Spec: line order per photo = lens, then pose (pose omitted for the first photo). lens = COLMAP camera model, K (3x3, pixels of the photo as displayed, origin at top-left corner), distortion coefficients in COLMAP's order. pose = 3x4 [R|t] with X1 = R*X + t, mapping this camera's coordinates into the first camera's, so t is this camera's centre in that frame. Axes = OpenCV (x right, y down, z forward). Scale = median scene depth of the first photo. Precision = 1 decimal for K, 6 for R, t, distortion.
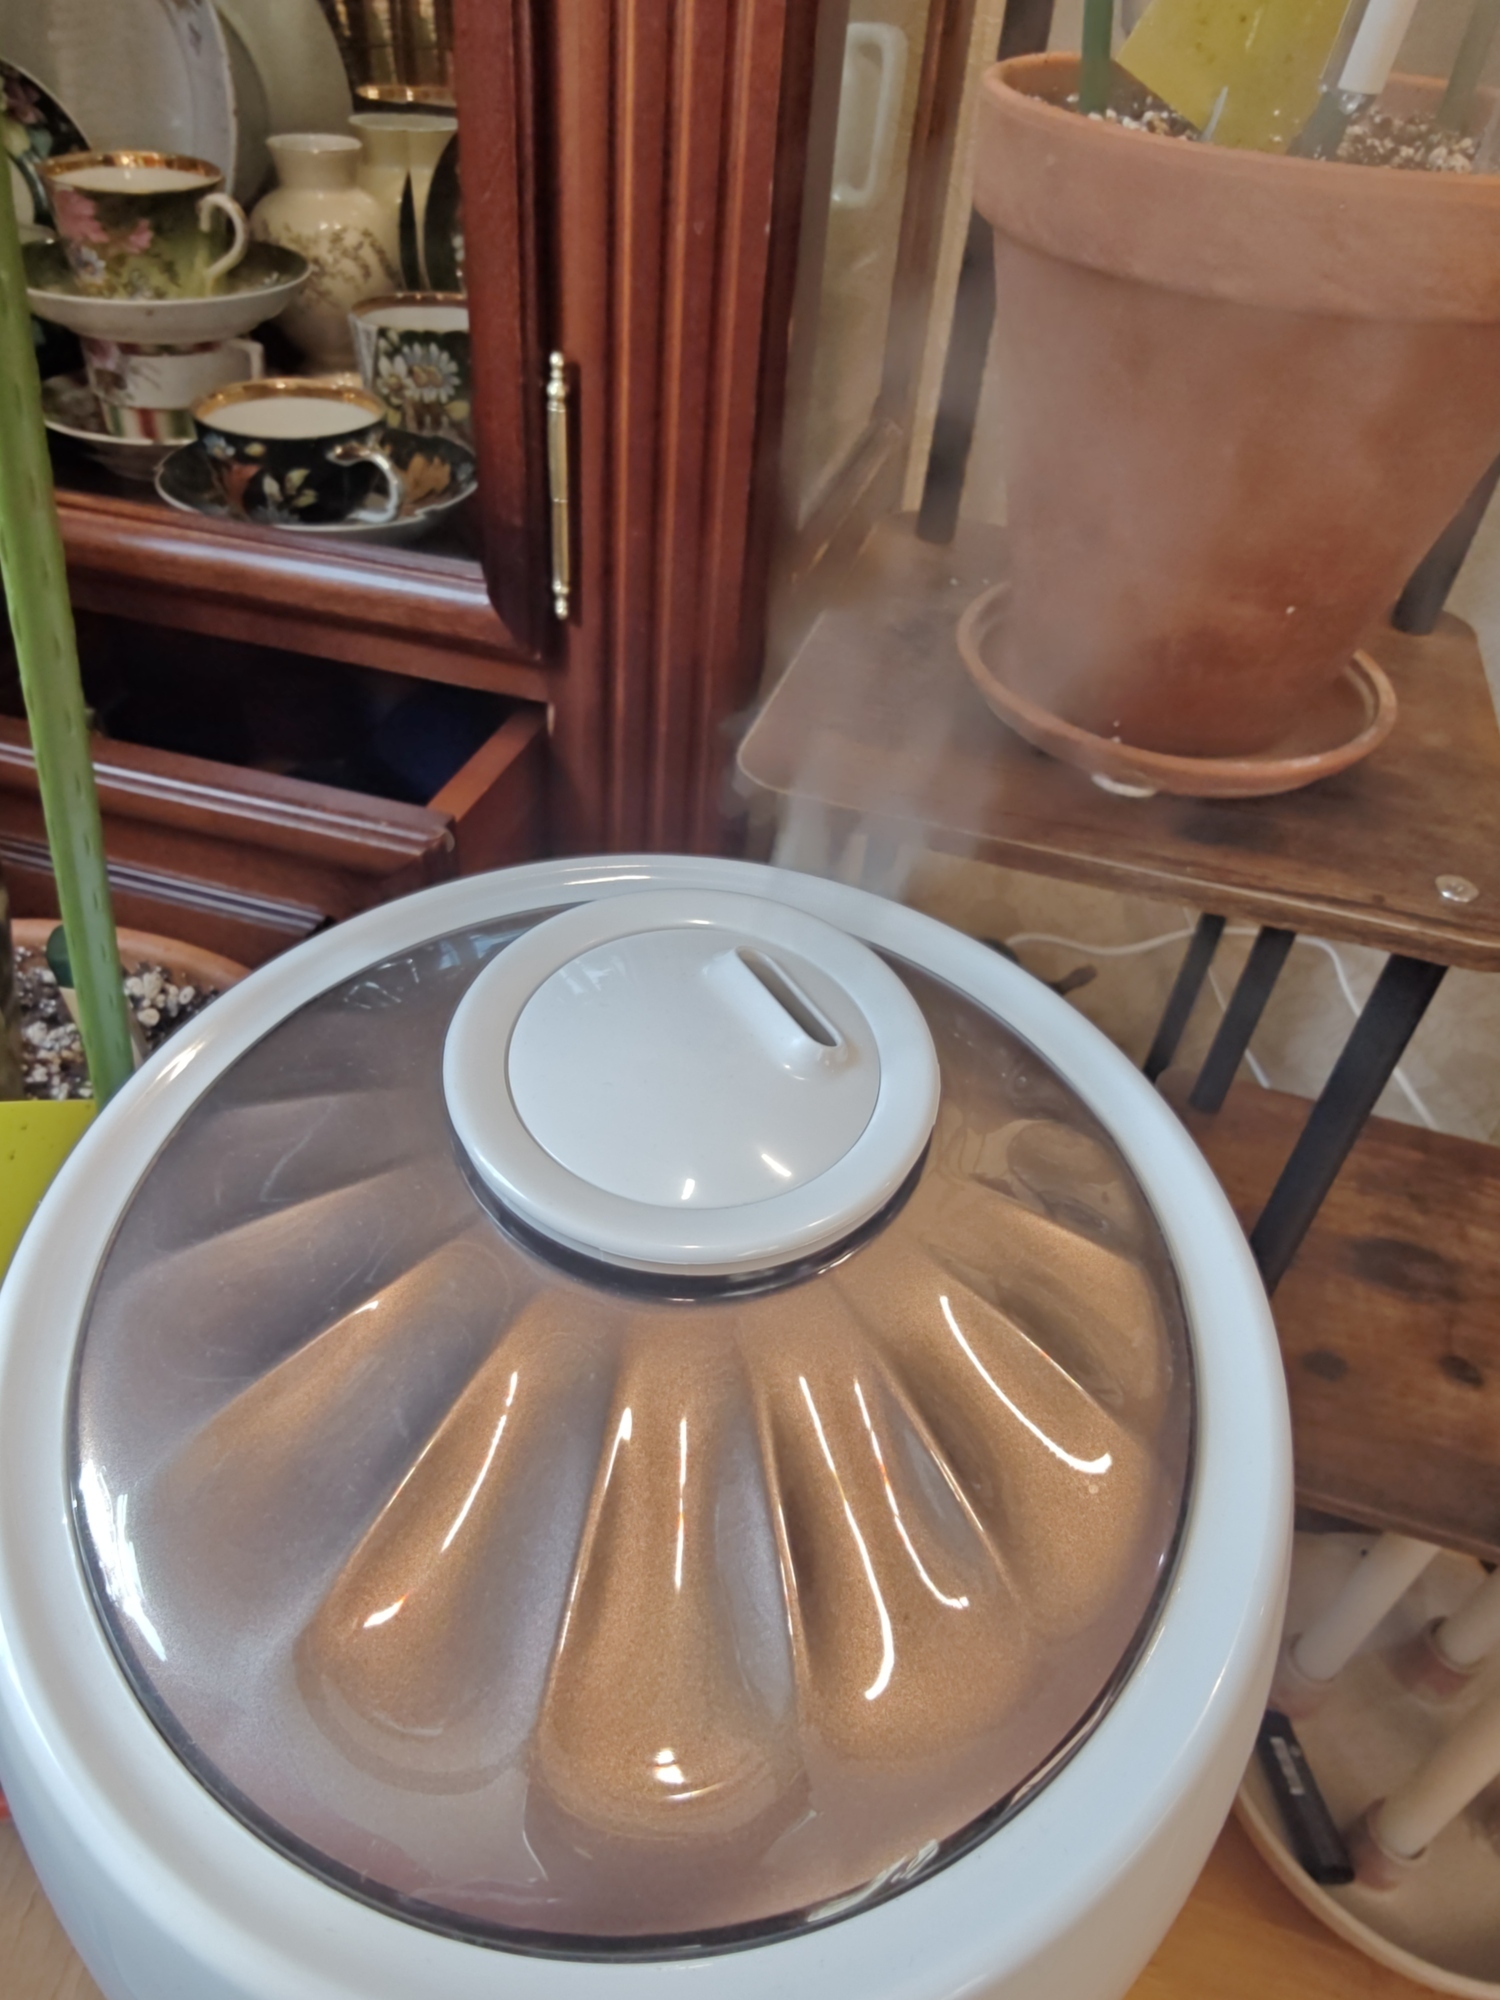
lens RADIAL K [[1369.6, 0, 724.0], [0, 1369.6, 1001.2], [0, 0, 1]] dist [0.001697, -0.006774]
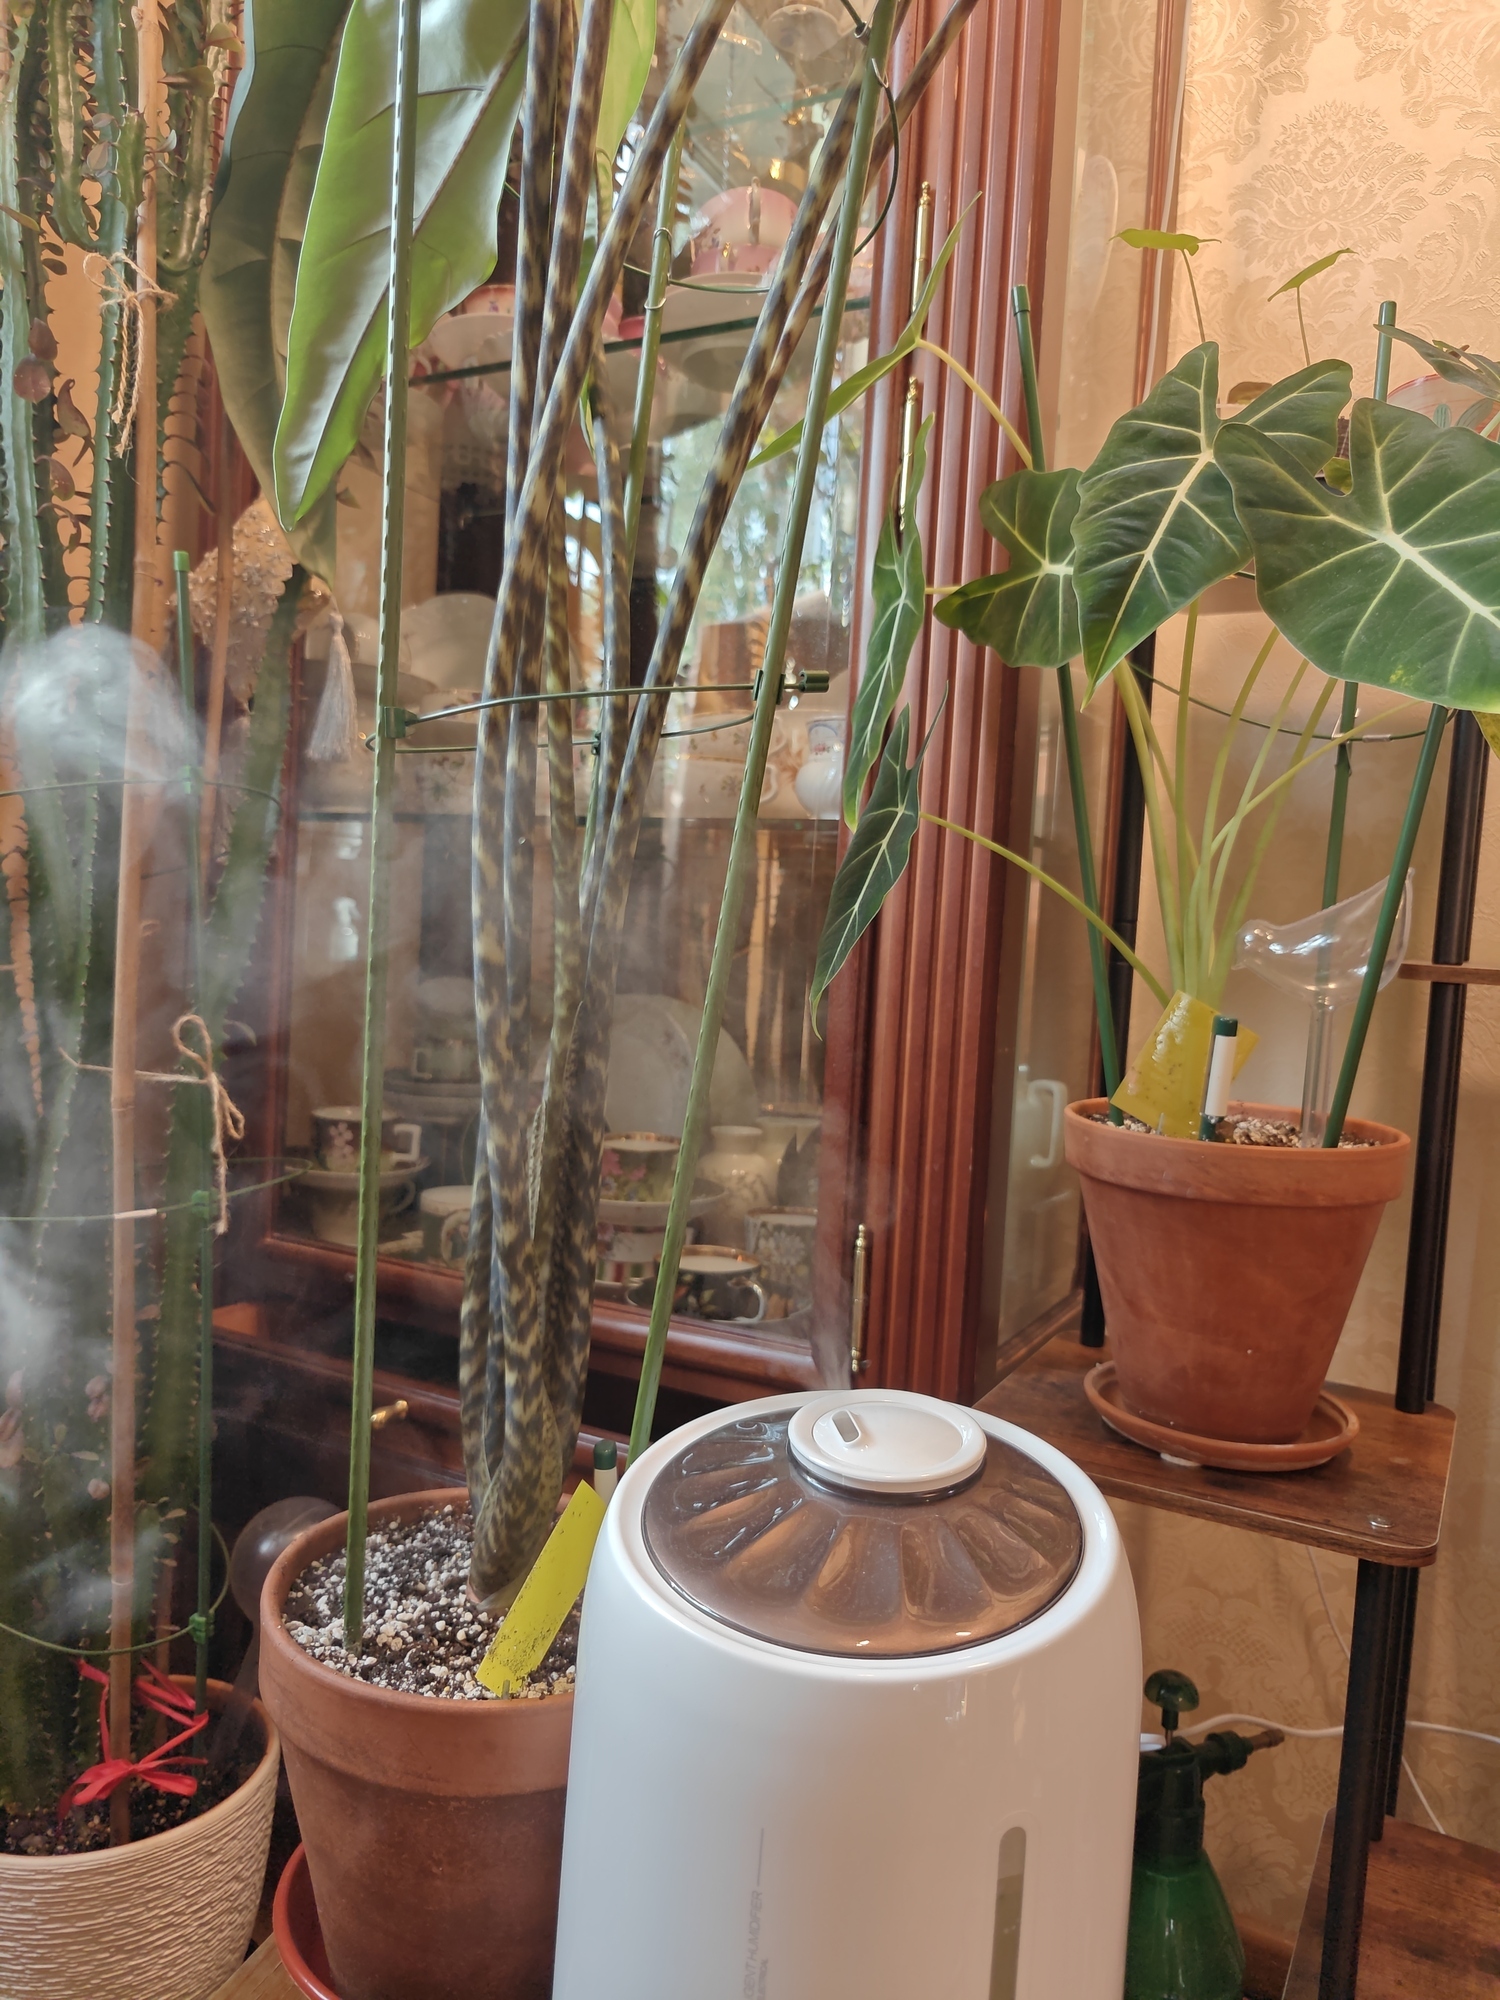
lens RADIAL K [[1369.6, 0, 753.2], [0, 1369.6, 1001.1], [0, 0, 1]] dist [0.001697, -0.006774]
pose [[0.979975, -0.003337, -0.199095, 0.085072], [-0.119603, 0.789535, -0.601939, 0.346119], [0.159201, 0.613697, 0.773325, -0.533658]]
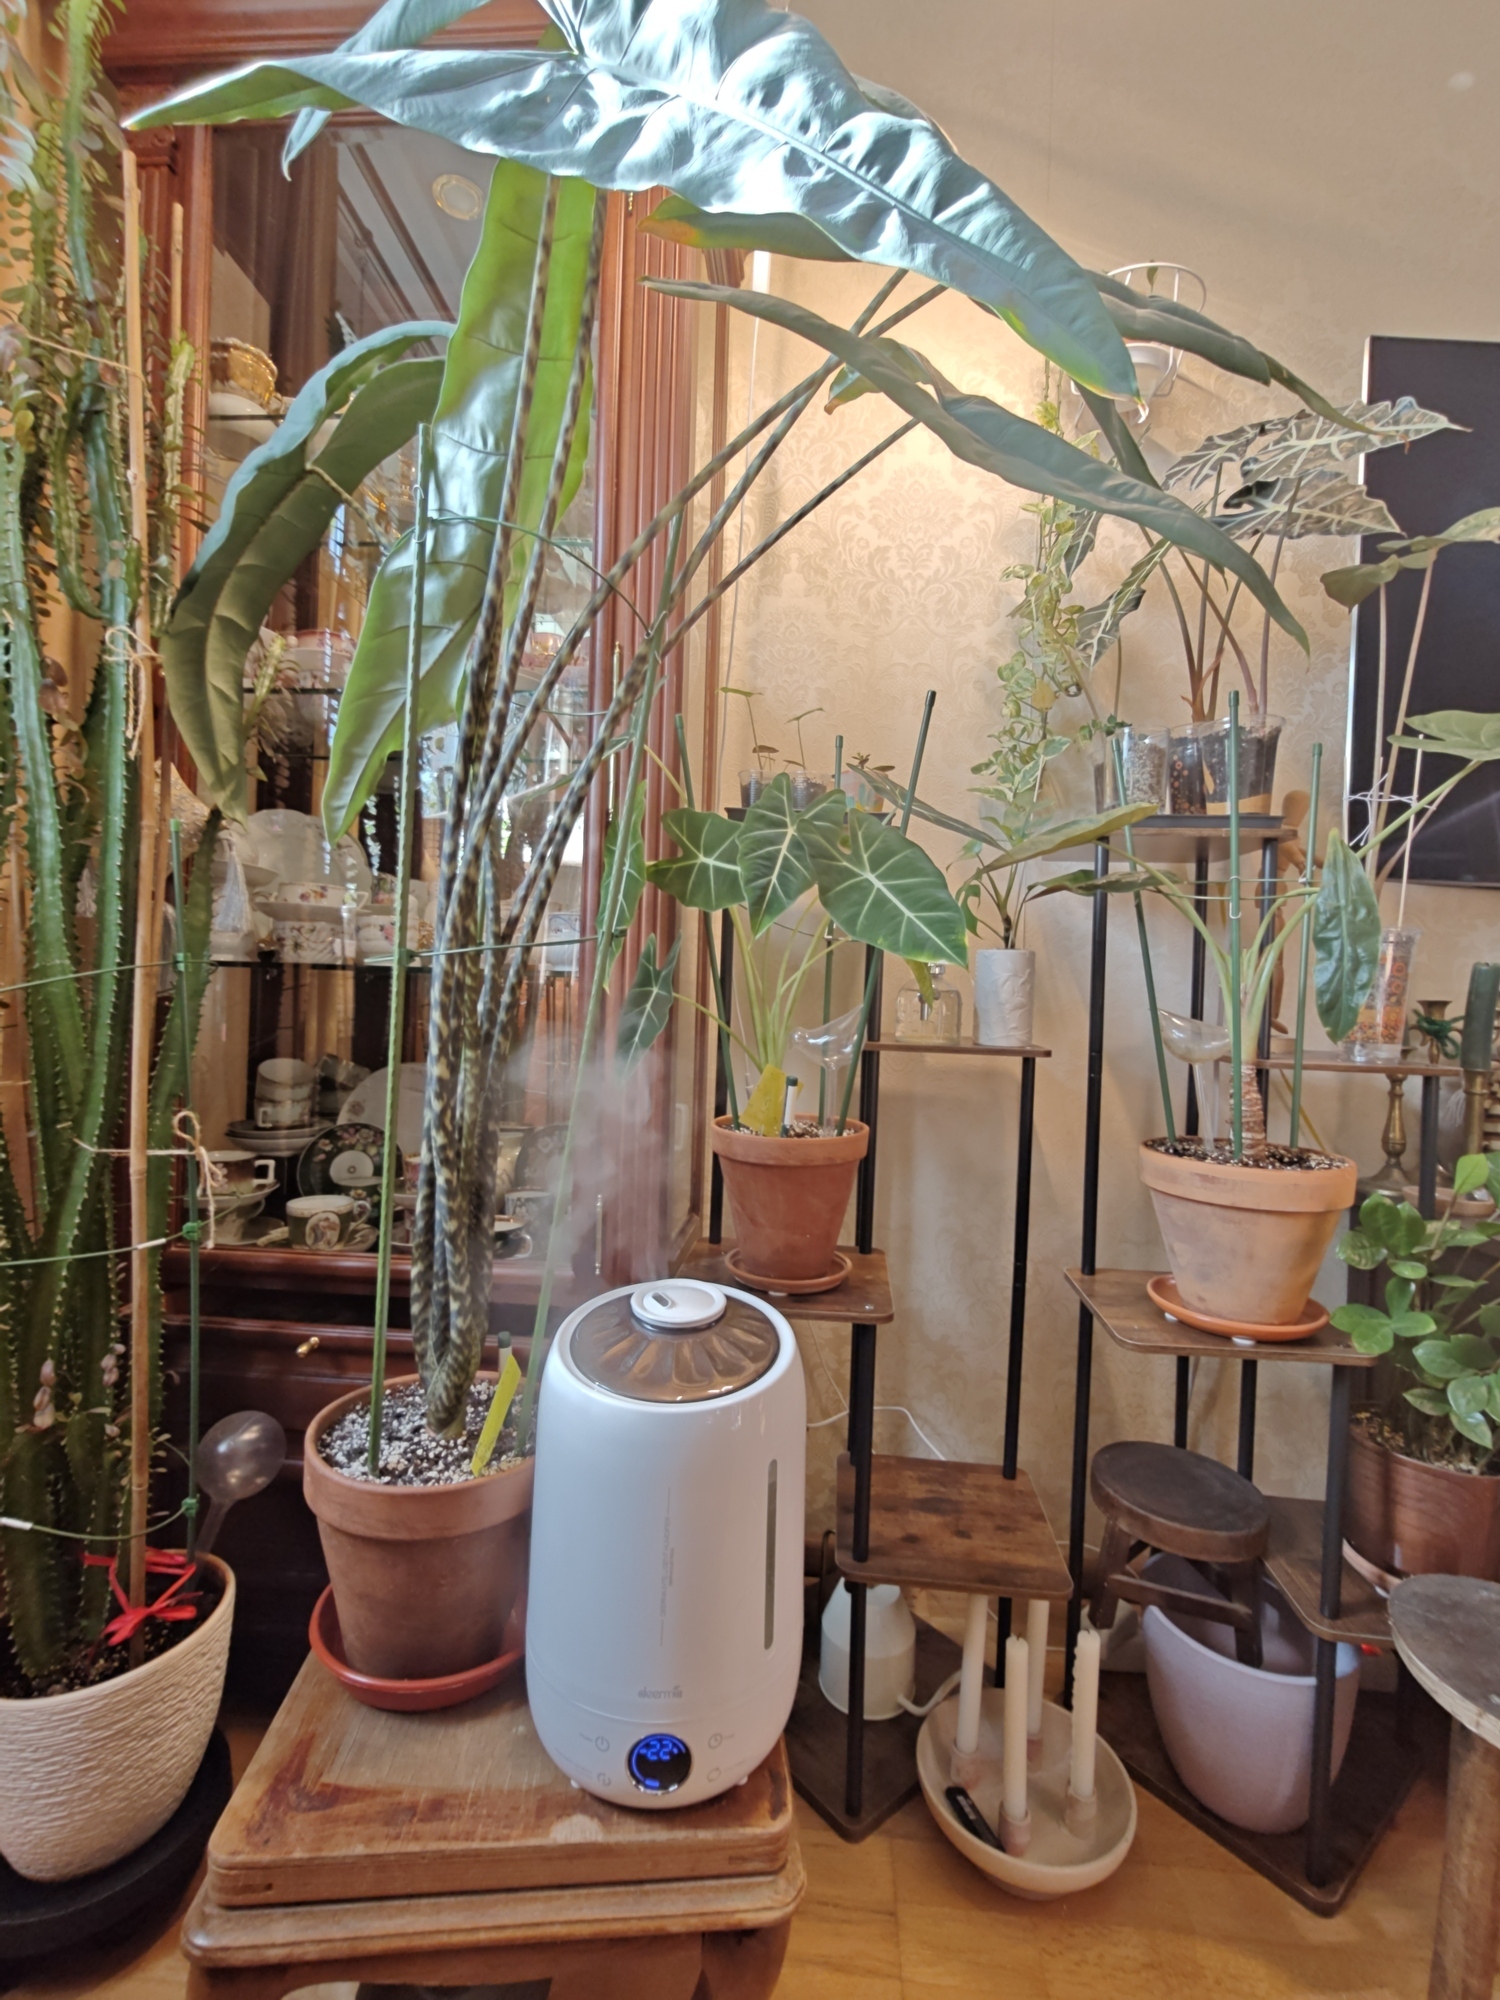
lens RADIAL K [[874.9, 0, 756.6], [0, 874.9, 1003.7], [0, 0, 1]] dist [0.003742, 0.001304]
pose [[0.977685, -0.037626, 0.206681, -0.137493], [0.159489, 0.773288, -0.613669, 0.456061], [-0.136734, 0.632938, 0.762033, -0.830917]]
